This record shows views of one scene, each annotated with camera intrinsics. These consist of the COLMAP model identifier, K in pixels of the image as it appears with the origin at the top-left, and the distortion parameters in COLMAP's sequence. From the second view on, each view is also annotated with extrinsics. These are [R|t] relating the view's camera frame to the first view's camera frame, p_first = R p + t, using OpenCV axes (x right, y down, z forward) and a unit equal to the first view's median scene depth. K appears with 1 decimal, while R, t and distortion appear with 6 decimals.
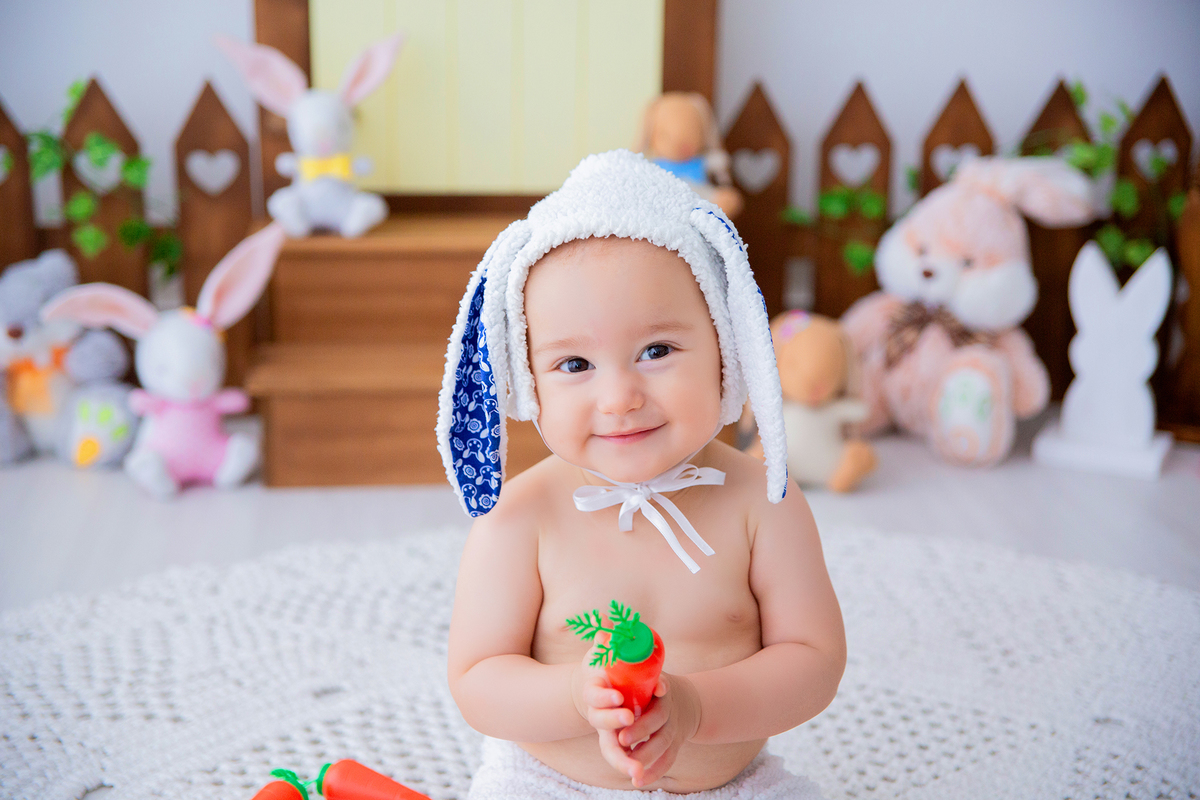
lens RADIAL K [[1842.5, 0, 602.0], [0, 1842.5, 427.9], [0, 0, 1]] dist [0.151906, -0.024798]
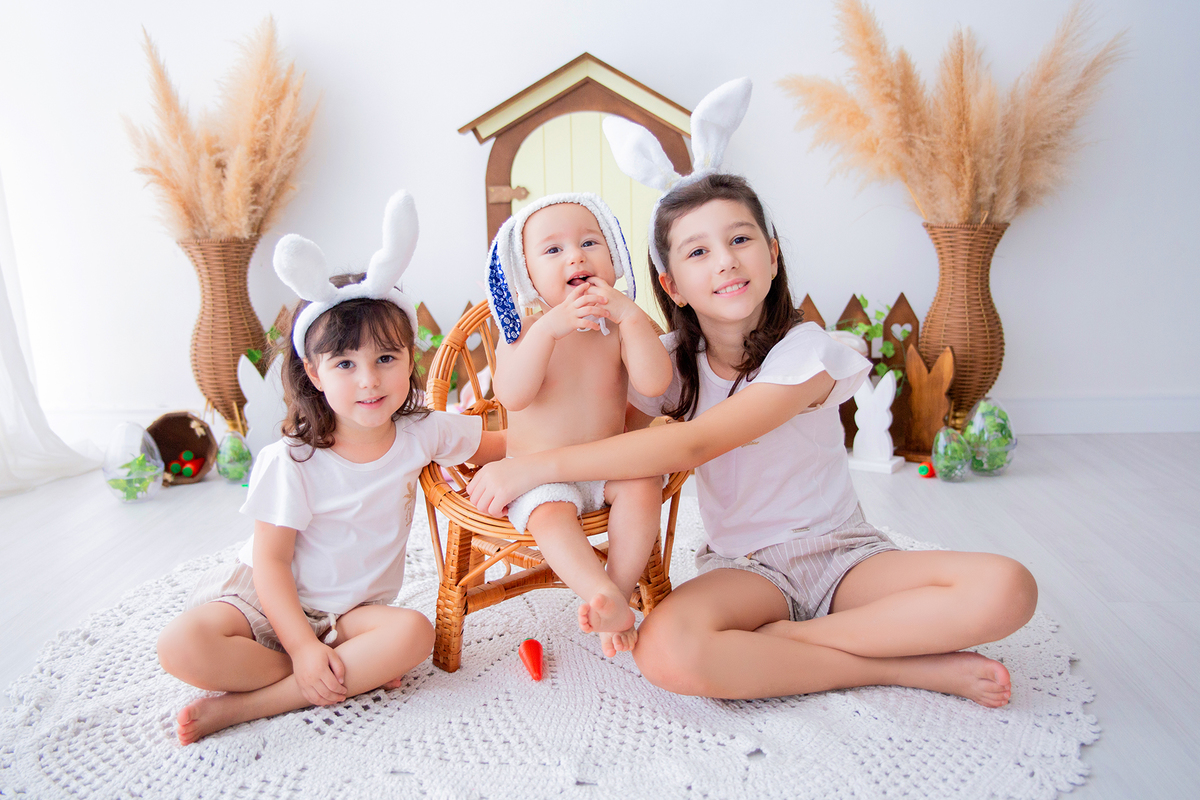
lens RADIAL K [[1193.5, 0, 600.0], [0, 1193.5, 400.0], [0, 0, 1]] dist [-0.022771, 0.013985]
pose [[0.989035, -0.007384, -0.147495, 0.155490], [-0.008805, 0.994024, -0.108809, 0.087531], [0.147417, 0.108915, 0.983059, -0.389375]]
